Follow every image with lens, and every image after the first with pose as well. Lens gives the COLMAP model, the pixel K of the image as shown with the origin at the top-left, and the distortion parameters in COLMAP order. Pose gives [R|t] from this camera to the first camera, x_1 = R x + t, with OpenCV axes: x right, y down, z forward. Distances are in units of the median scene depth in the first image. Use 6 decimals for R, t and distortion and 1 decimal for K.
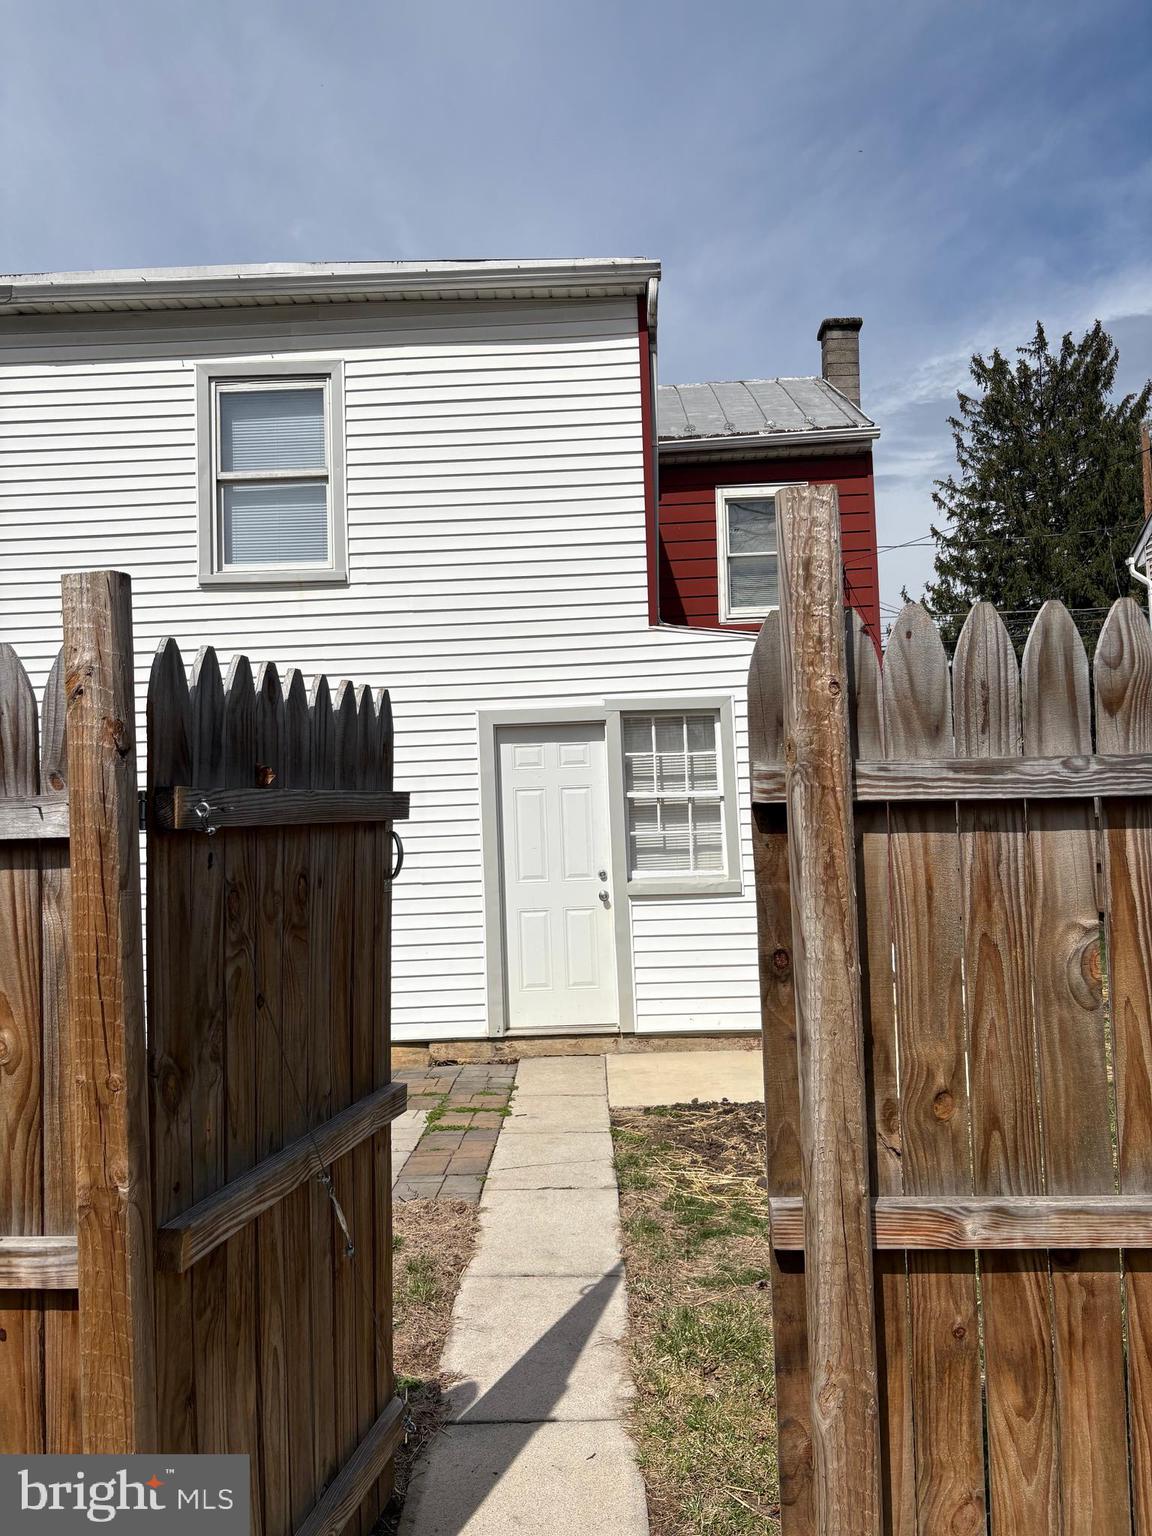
lens RADIAL K [[1152.3, 0, 583.0], [0, 1152.3, 771.8], [0, 0, 1]] dist [0.031248, -0.059949]
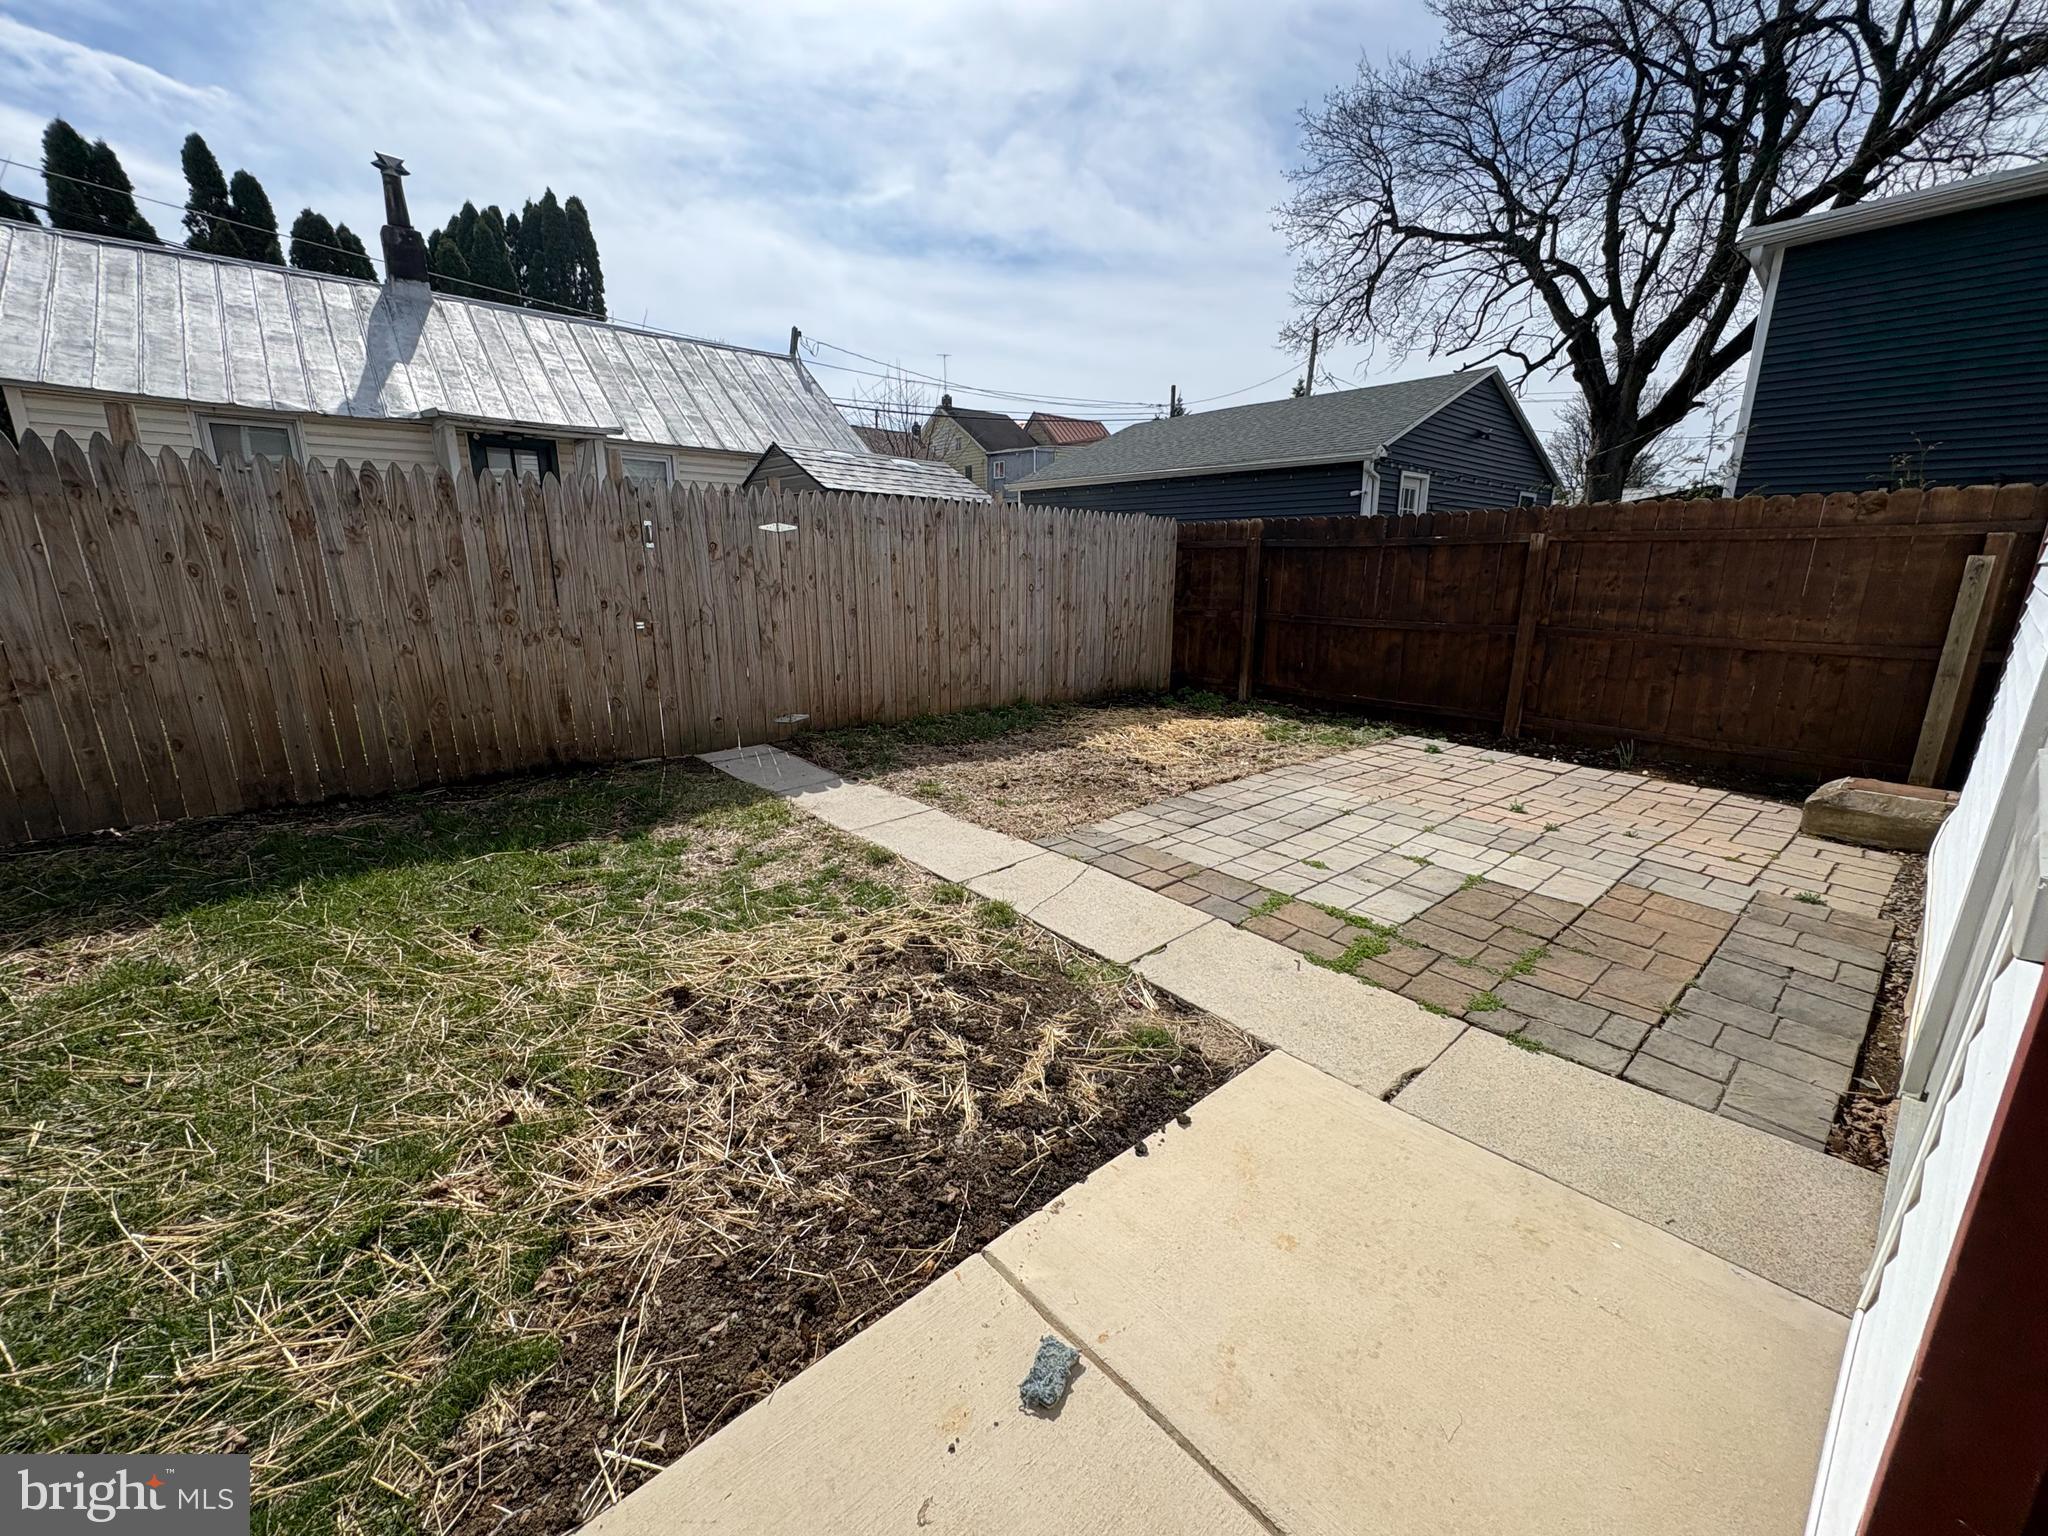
lens RADIAL K [[814.9, 0, 1022.3], [0, 814.9, 763.2], [0, 0, 1]] dist [-0.000645, 0.000391]
pose [[-0.746881, 0.192427, -0.636506, 0.264691], [0.050012, 0.970758, 0.234793, 0.054160], [0.663074, 0.143529, -0.734664, 0.955938]]
